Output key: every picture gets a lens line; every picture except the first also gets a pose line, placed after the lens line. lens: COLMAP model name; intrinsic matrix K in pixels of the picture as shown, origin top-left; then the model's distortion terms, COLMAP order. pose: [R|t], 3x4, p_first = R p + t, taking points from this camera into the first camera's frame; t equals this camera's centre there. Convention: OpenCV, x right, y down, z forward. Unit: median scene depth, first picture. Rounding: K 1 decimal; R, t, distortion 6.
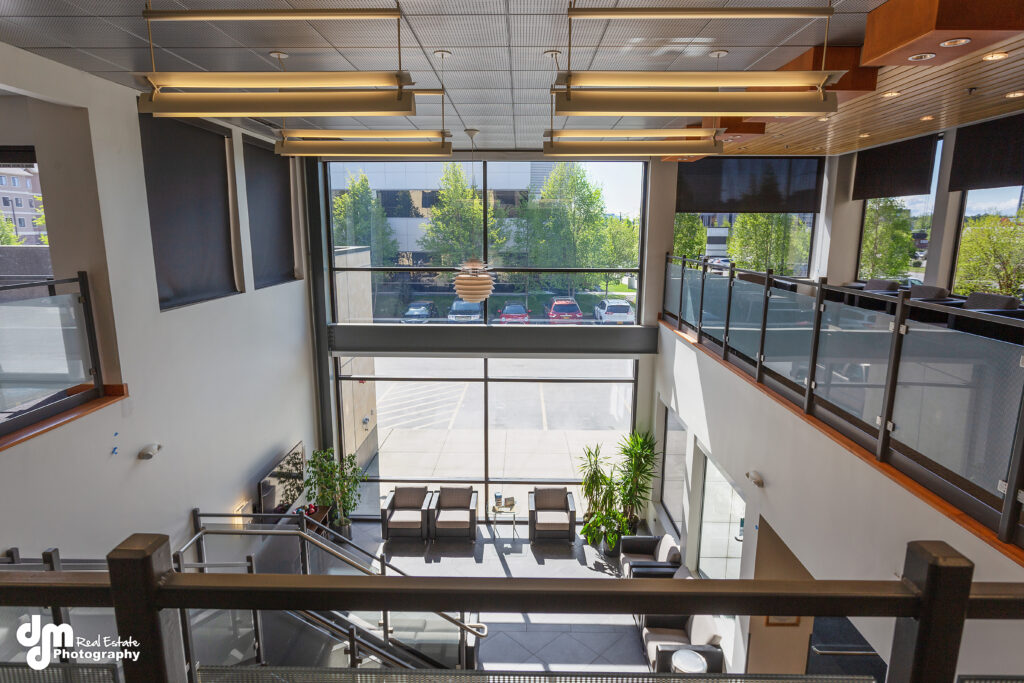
lens RADIAL K [[599.1, 0, 512.0], [0, 599.1, 341.5], [0, 0, 1]] dist [-0.033537, 0.000348]
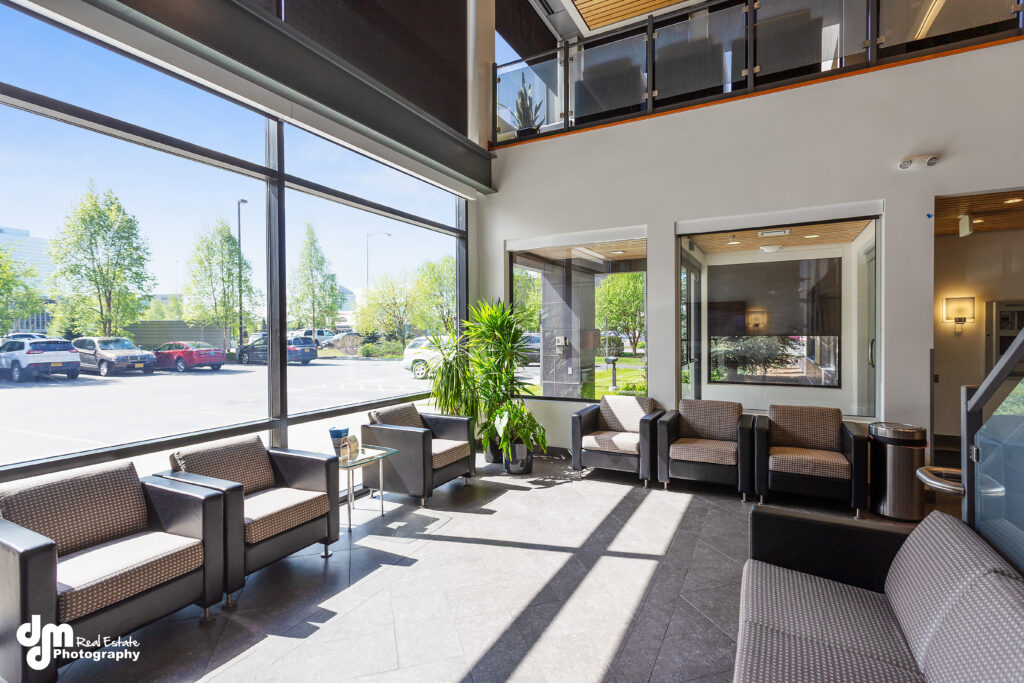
lens RADIAL K [[502.2, 0, 505.9], [0, 502.2, 334.1], [0, 0, 1]] dist [0.029232, 0.000061]
pose [[0.452551, -0.010946, 0.891671, -0.320391], [0.196588, 0.976548, -0.087787, 0.253728], [-0.869799, 0.215020, 0.444090, 0.734409]]
